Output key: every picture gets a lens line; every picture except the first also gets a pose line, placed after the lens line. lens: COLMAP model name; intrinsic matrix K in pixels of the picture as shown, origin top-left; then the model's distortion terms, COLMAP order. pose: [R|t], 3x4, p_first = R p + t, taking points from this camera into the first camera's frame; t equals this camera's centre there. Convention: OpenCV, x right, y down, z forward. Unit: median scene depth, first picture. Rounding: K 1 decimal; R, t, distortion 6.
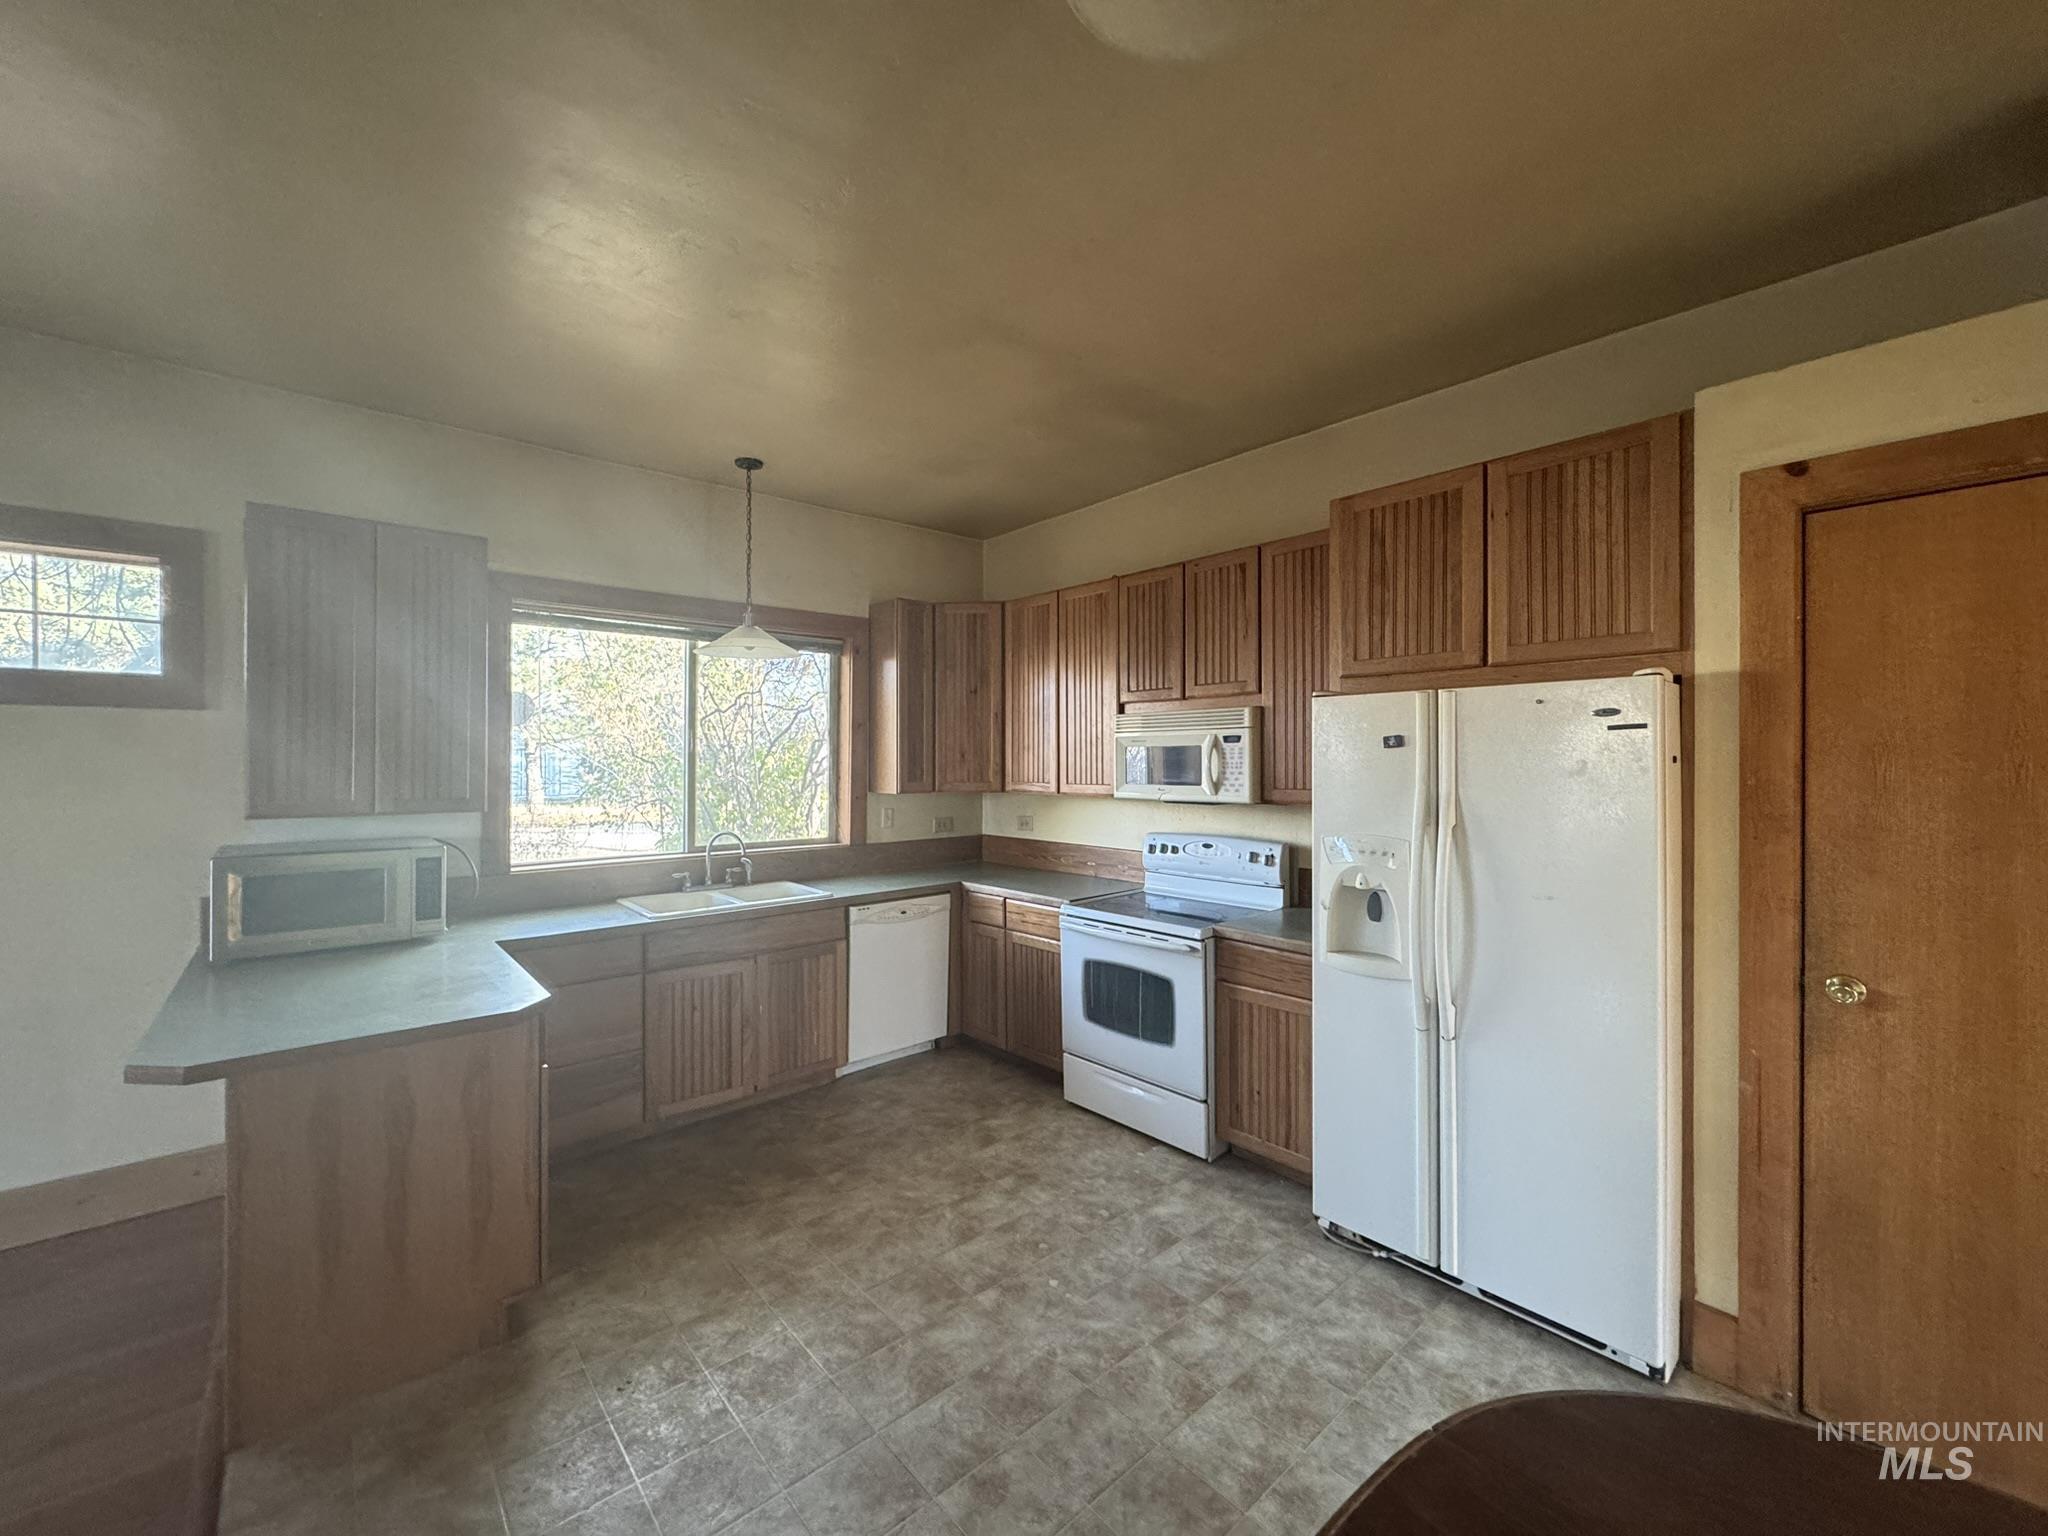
lens RADIAL K [[812.6, 0, 1023.5], [0, 812.6, 759.6], [0, 0, 1]] dist [-0.003454, 0.000501]
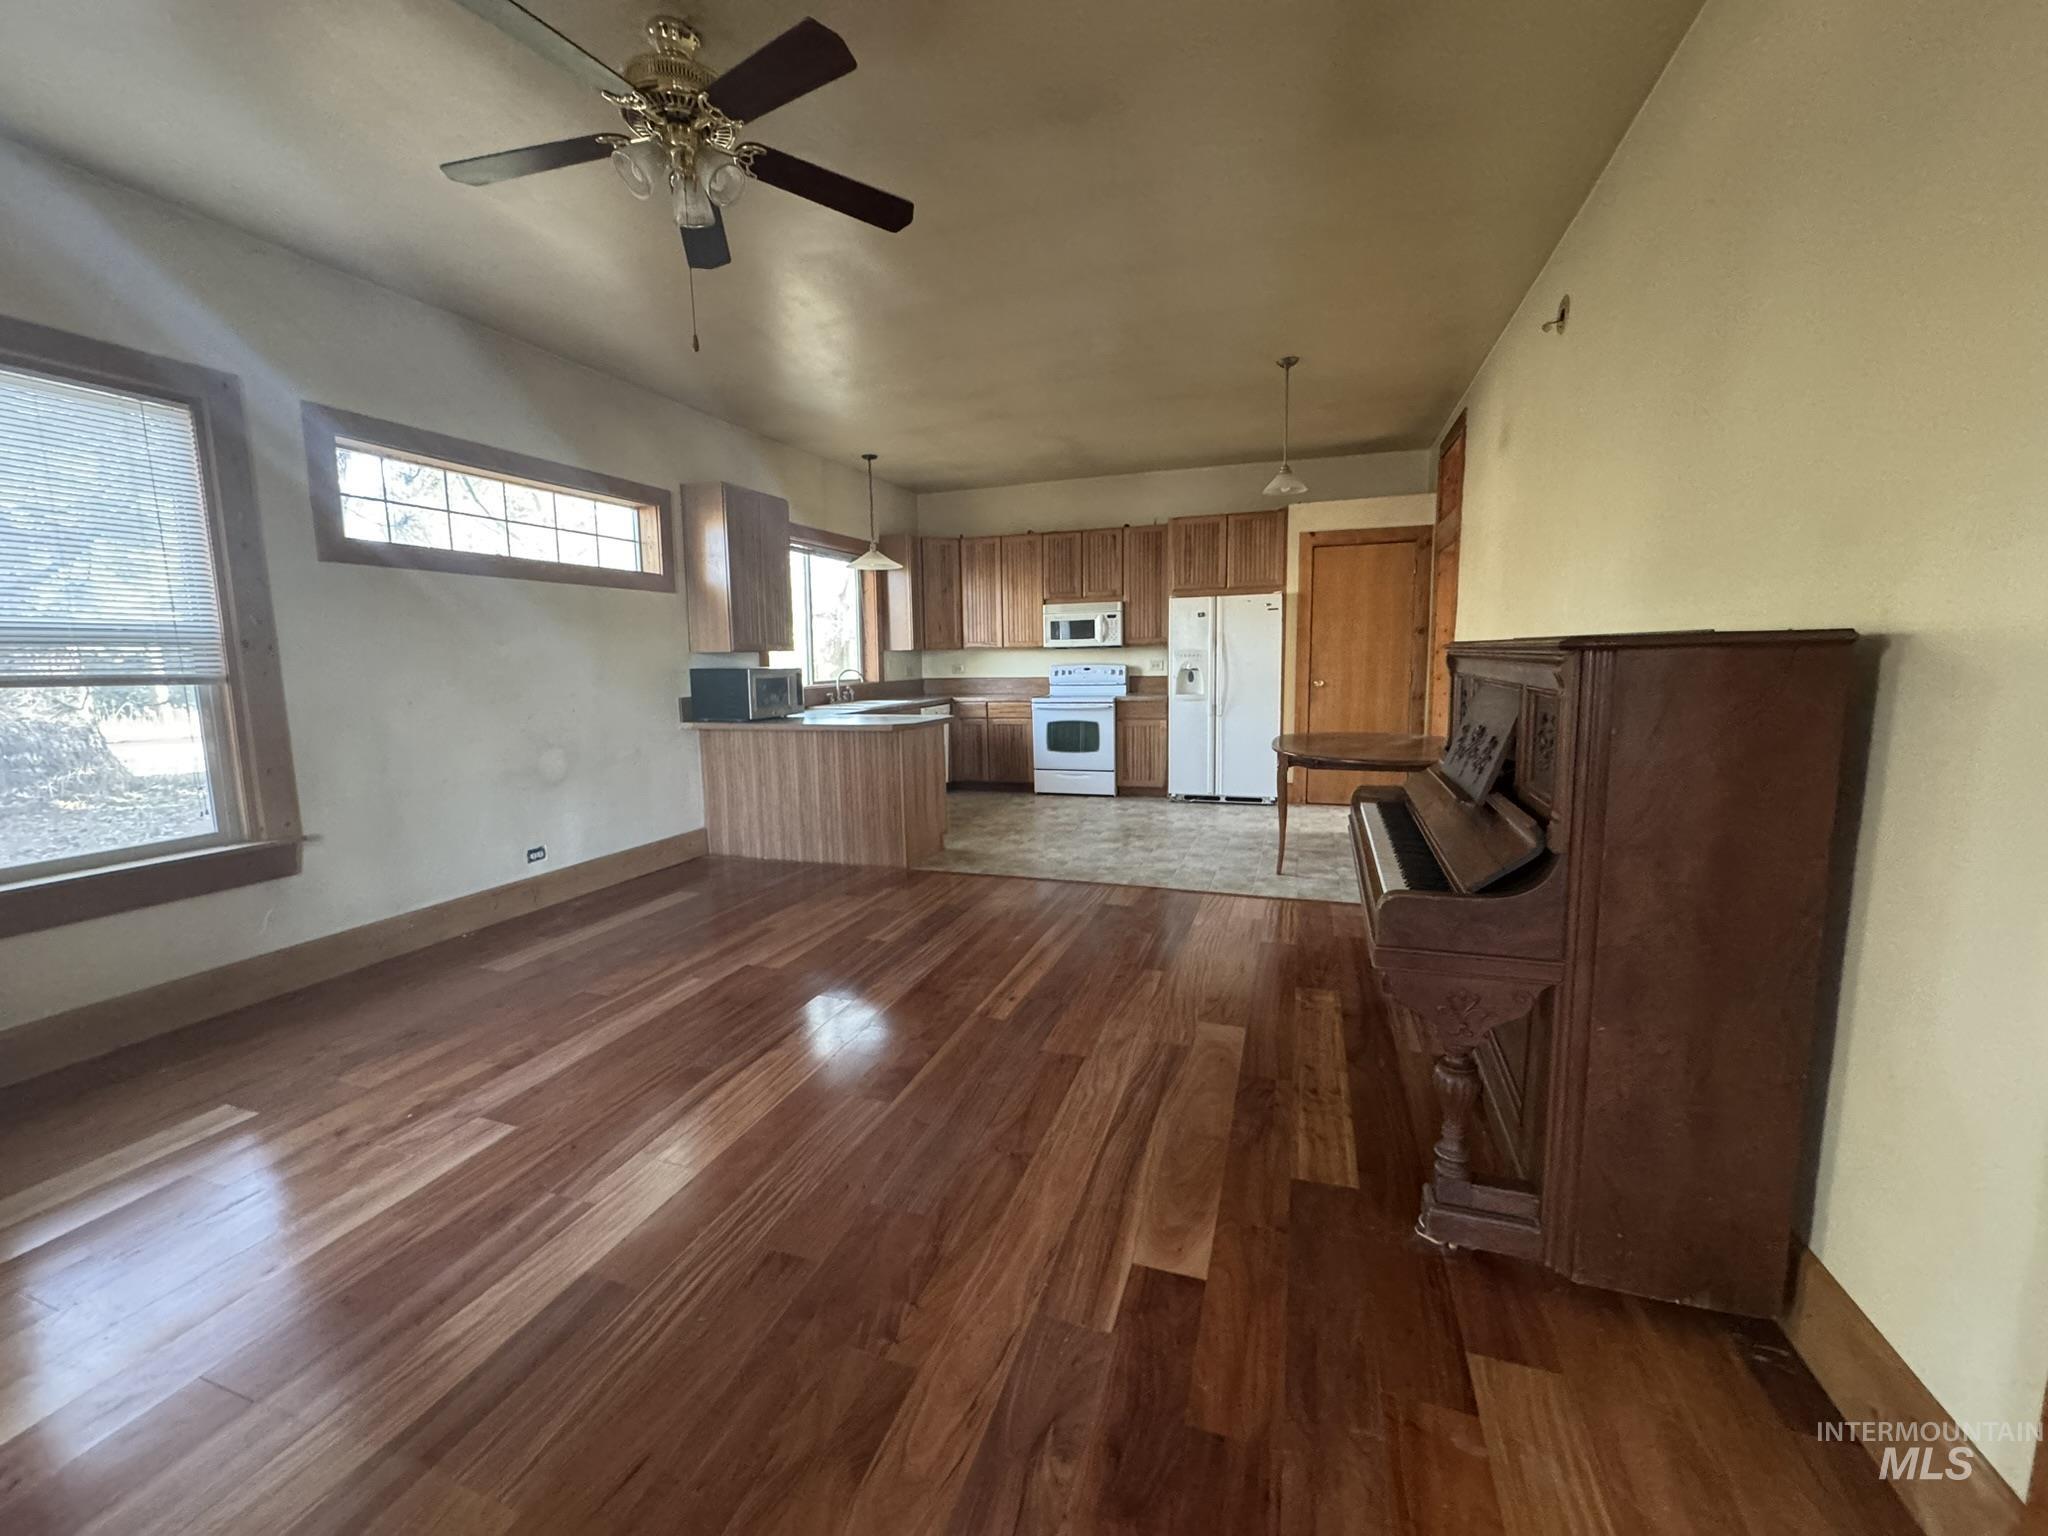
lens RADIAL K [[812.6, 0, 1022.5], [0, 812.6, 760.9], [0, 0, 1]] dist [-0.003454, 0.000501]
pose [[0.872128, -0.078621, 0.482920, -1.096938], [0.017705, 0.991430, 0.129434, 0.077063], [-0.488958, -0.104333, 0.866046, -0.874885]]
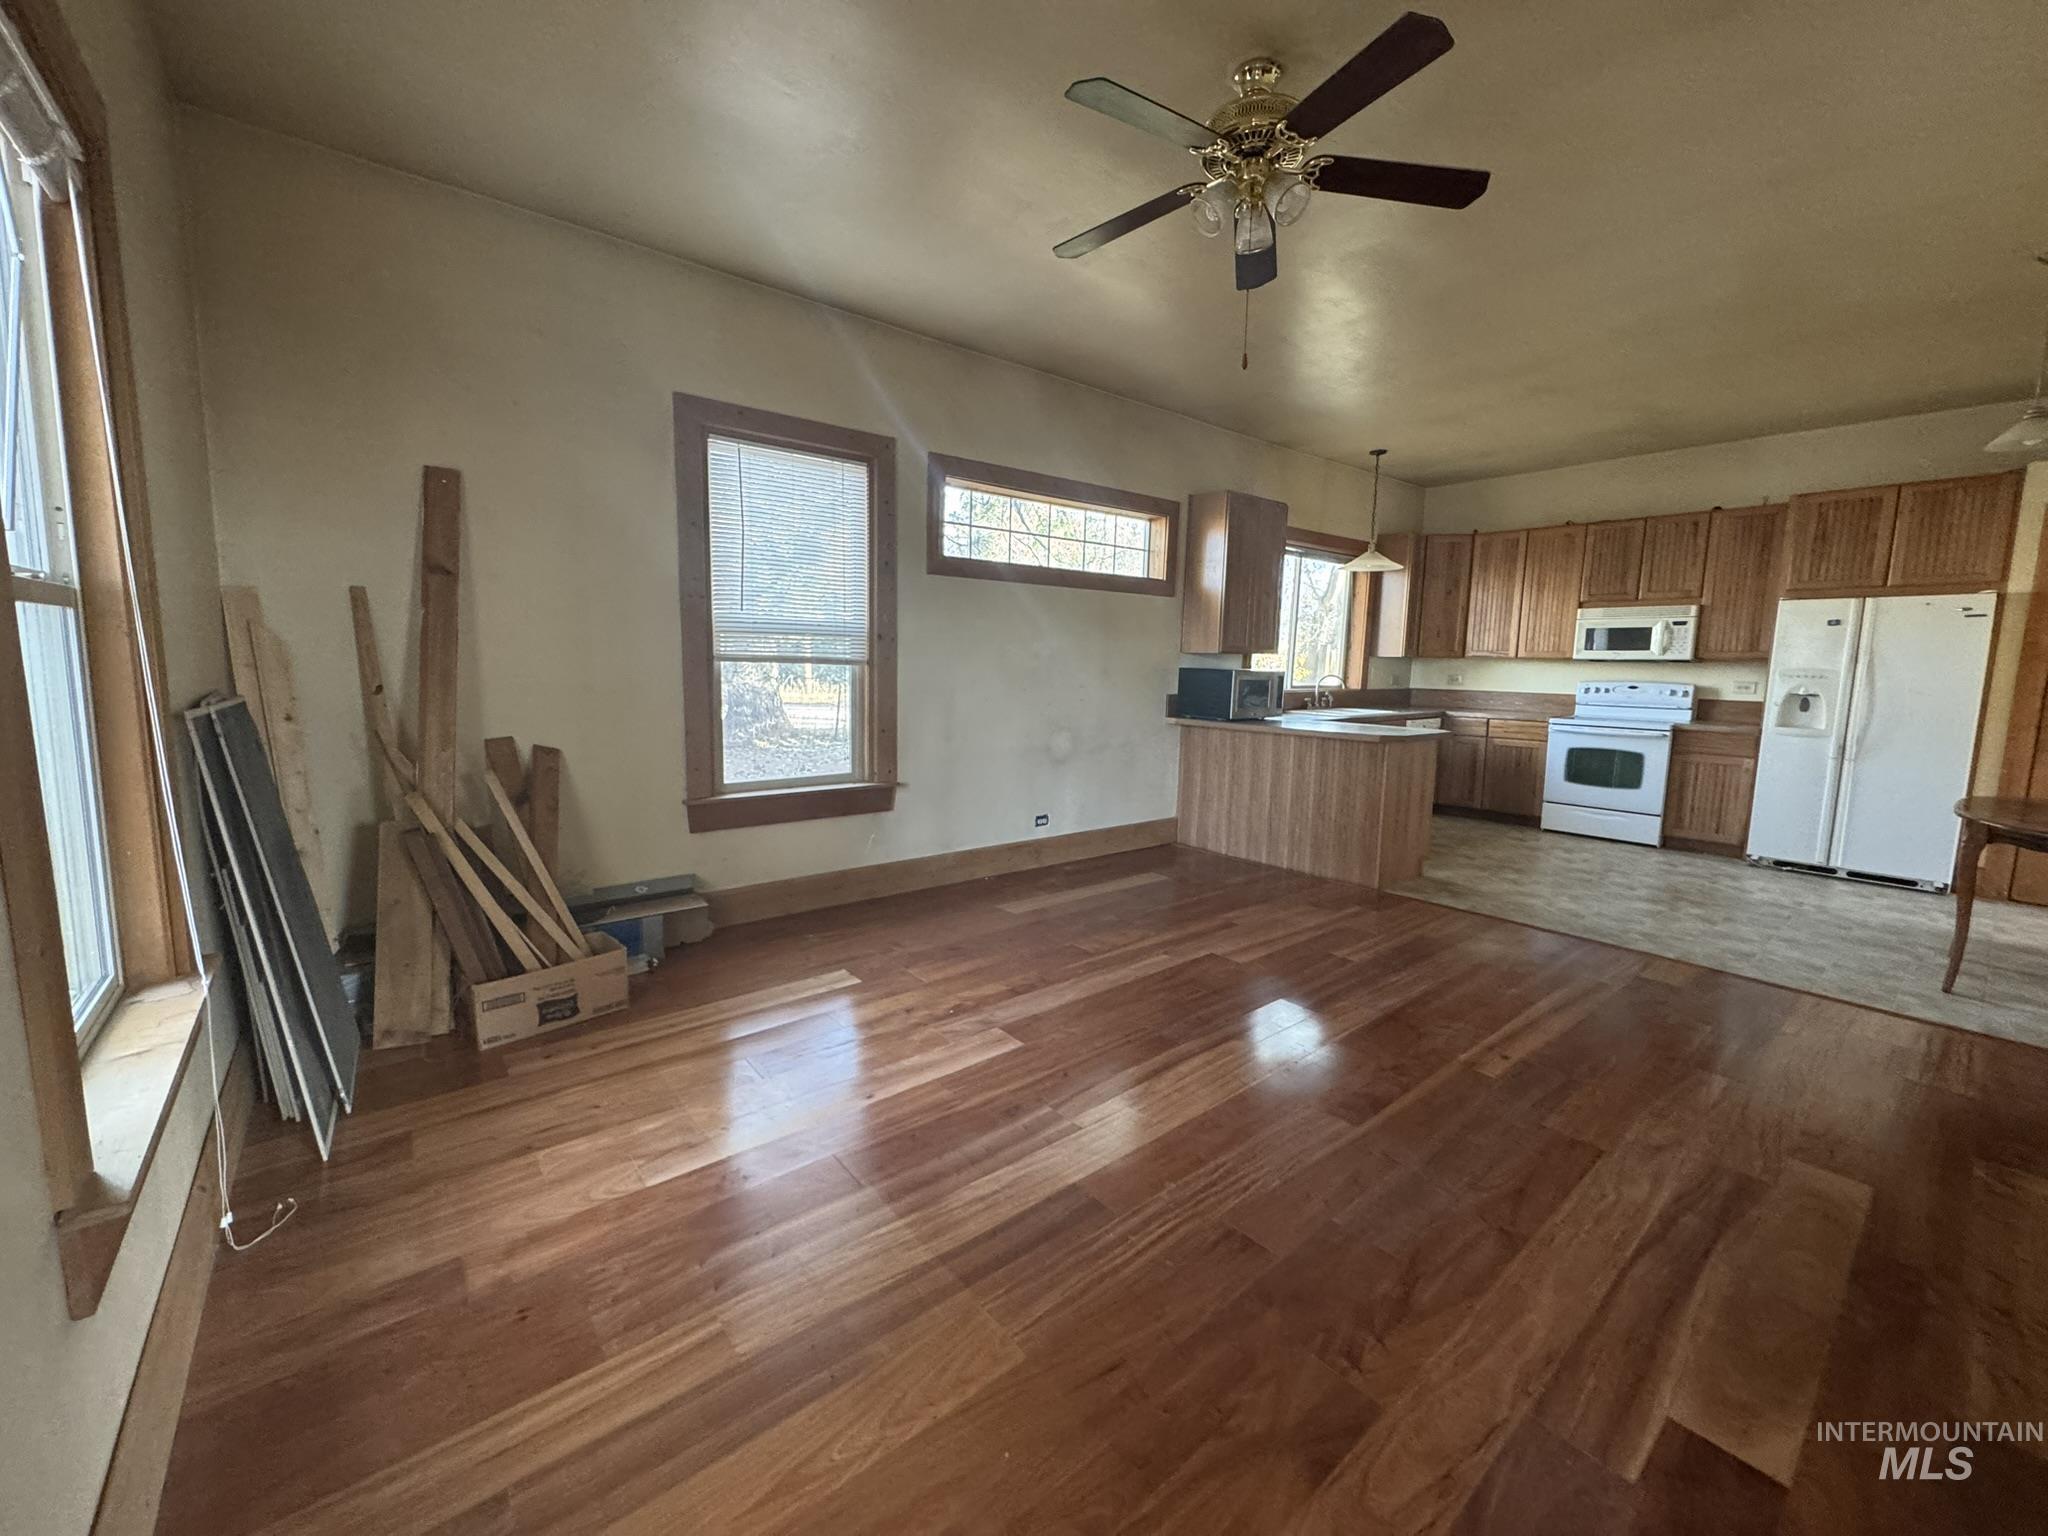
lens RADIAL K [[812.6, 0, 1023.2], [0, 812.6, 760.6], [0, 0, 1]] dist [-0.003454, 0.000501]
pose [[0.998983, 0.022576, -0.039033, -1.139436], [-0.017524, 0.991972, 0.125236, 0.077843], [0.041547, -0.124425, 0.991359, -0.883440]]
